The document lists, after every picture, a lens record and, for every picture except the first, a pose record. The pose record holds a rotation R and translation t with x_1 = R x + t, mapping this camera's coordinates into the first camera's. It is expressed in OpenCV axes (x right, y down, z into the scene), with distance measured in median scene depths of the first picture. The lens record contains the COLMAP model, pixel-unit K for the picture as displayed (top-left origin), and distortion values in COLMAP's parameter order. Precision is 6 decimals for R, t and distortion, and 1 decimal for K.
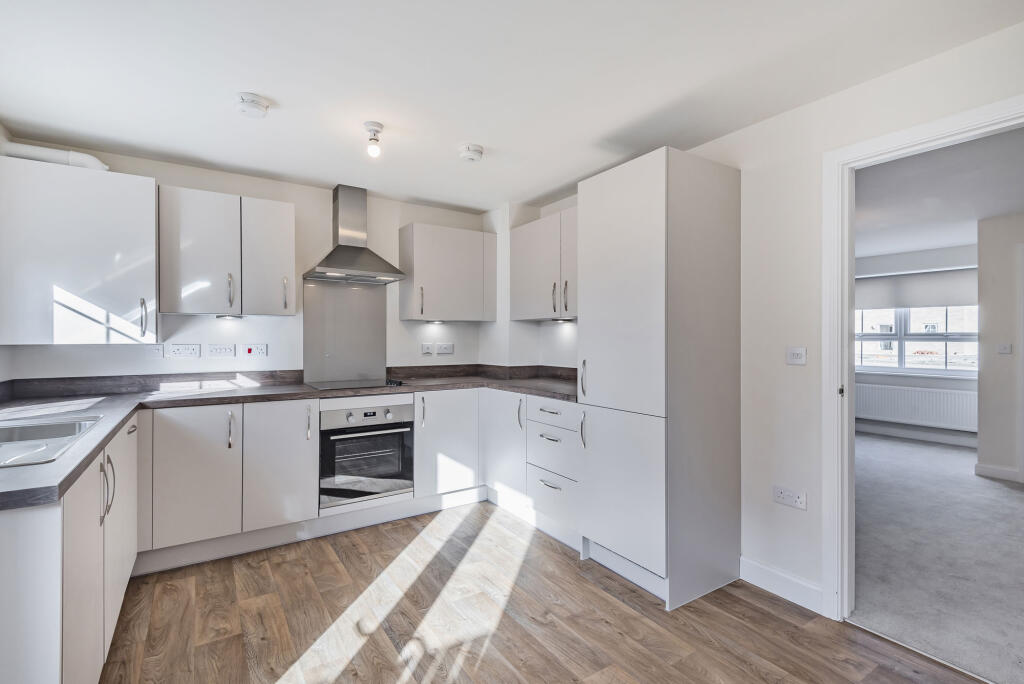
lens RADIAL K [[481.5, 0, 510.7], [0, 481.5, 339.4], [0, 0, 1]] dist [0.027314, -0.001217]
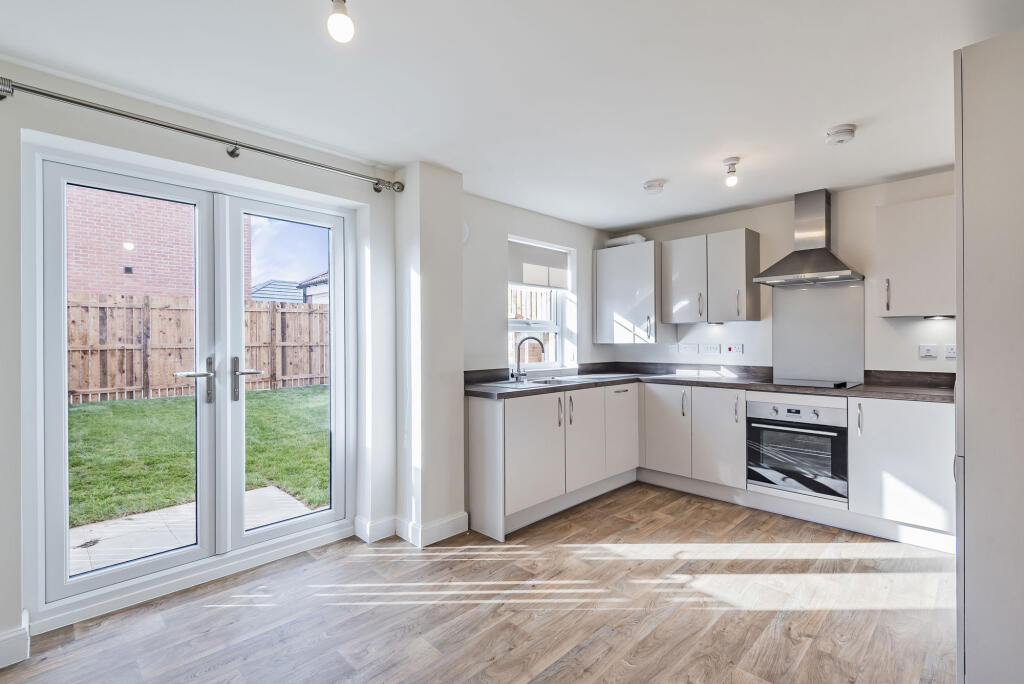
lens RADIAL K [[481.5, 0, 510.7], [0, 481.5, 339.4], [0, 0, 1]] dist [0.027314, -0.001217]
pose [[0.203159, -0.004340, -0.979136, 0.679257], [0.005770, 0.999978, -0.003235, -0.001556], [0.979129, -0.004993, 0.203180, 0.199362]]
